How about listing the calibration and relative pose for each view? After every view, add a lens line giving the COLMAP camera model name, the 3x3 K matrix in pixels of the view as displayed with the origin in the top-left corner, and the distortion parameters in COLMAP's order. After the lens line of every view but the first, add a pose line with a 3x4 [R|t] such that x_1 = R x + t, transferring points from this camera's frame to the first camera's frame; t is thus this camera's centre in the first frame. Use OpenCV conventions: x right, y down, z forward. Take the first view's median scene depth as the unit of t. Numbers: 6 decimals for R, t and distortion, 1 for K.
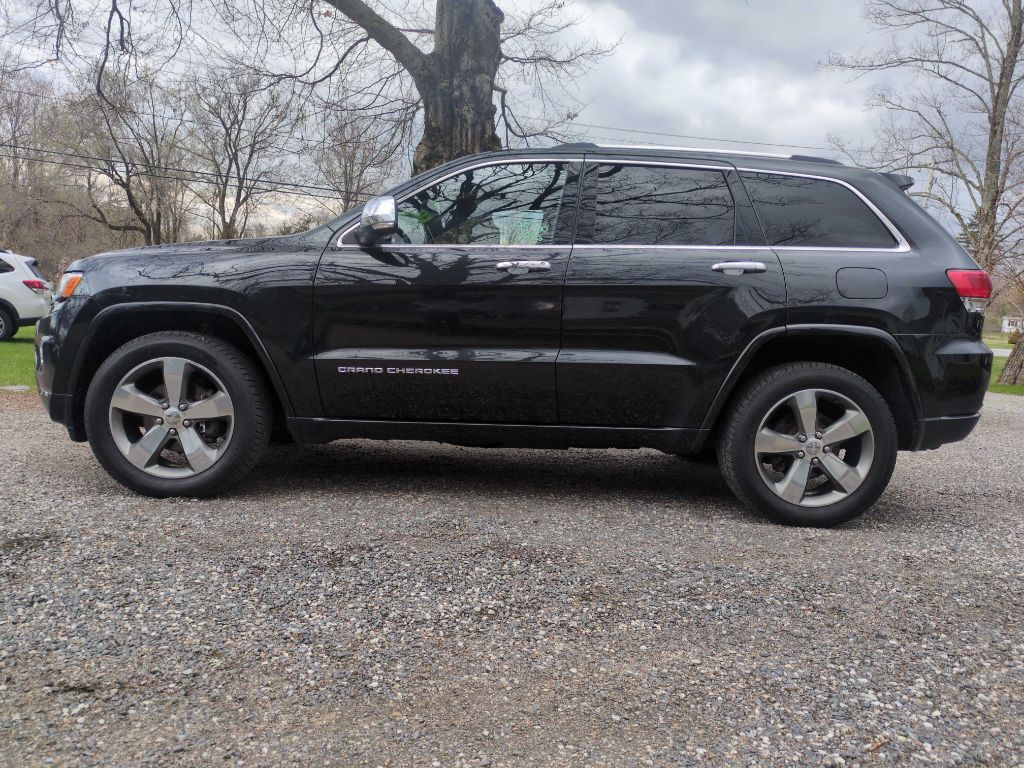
lens RADIAL K [[808.7, 0, 504.5], [0, 808.7, 389.6], [0, 0, 1]] dist [0.073058, -0.049717]
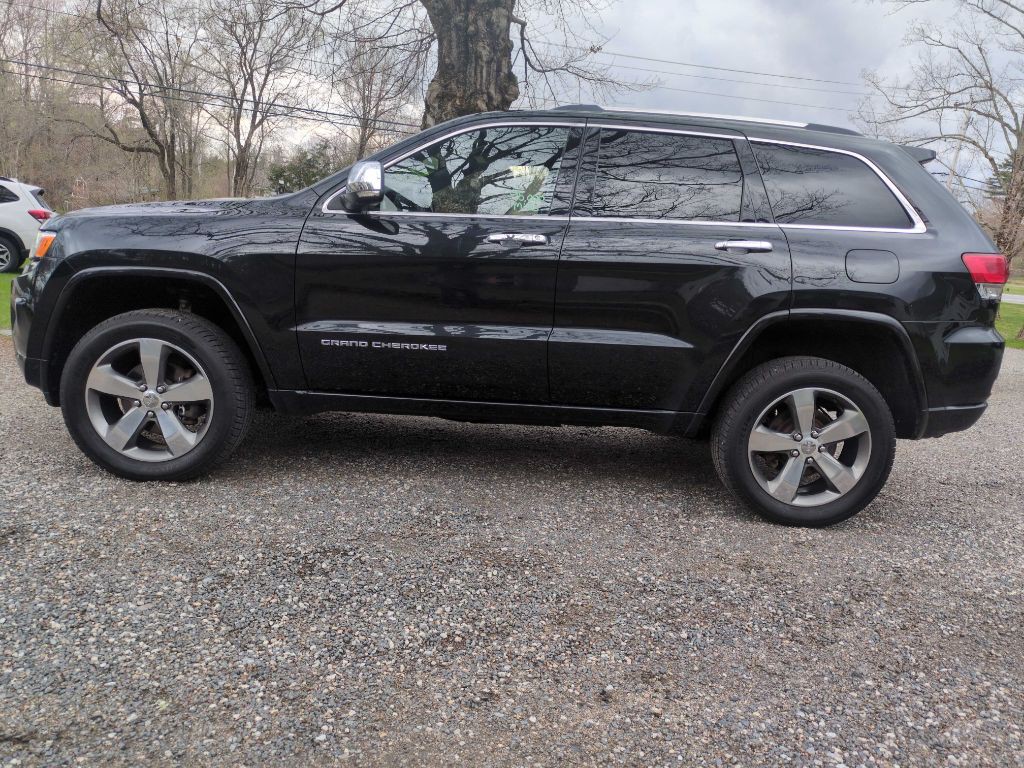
lens RADIAL K [[808.7, 0, 519.1], [0, 808.7, 374.7], [0, 0, 1]] dist [0.073058, -0.049717]
pose [[0.999646, 0.025830, -0.006347, 0.036644], [-0.025304, 0.997065, 0.072255, -0.076035], [0.008195, -0.072069, 0.997366, 0.034594]]
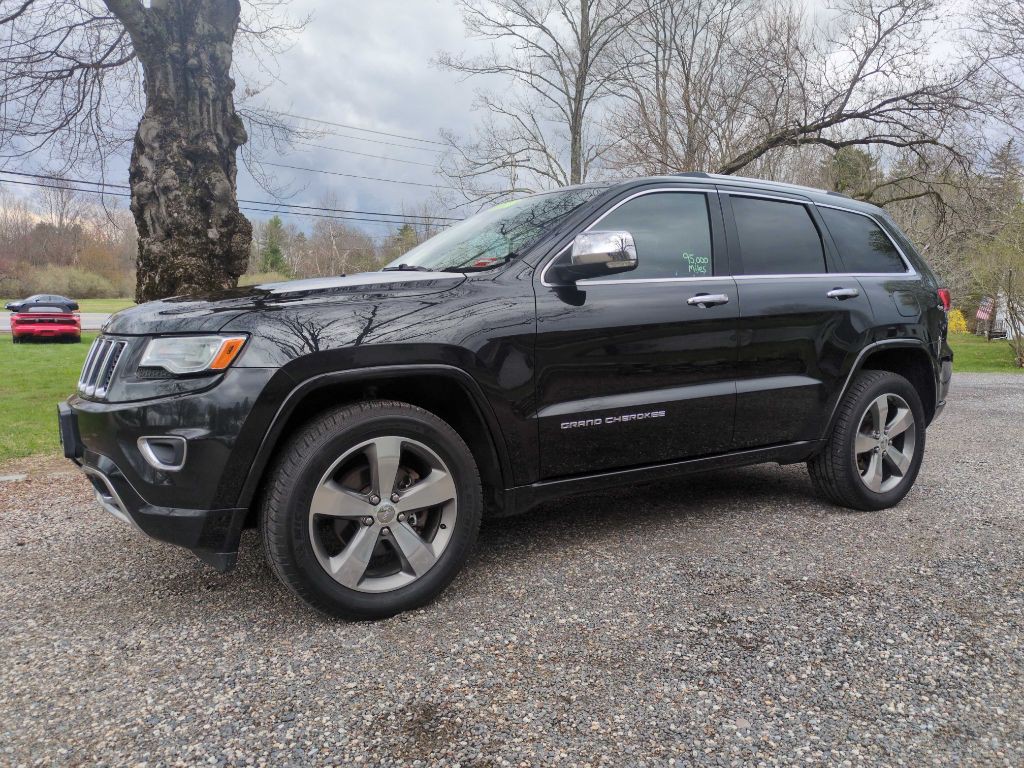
lens RADIAL K [[808.7, 0, 520.9], [0, 808.7, 383.9], [0, 0, 1]] dist [0.073058, -0.049717]
pose [[0.843420, -0.094683, 0.528846, -0.684661], [0.083240, 0.995491, 0.045476, -0.111385], [-0.530768, 0.005666, 0.847498, 0.270328]]
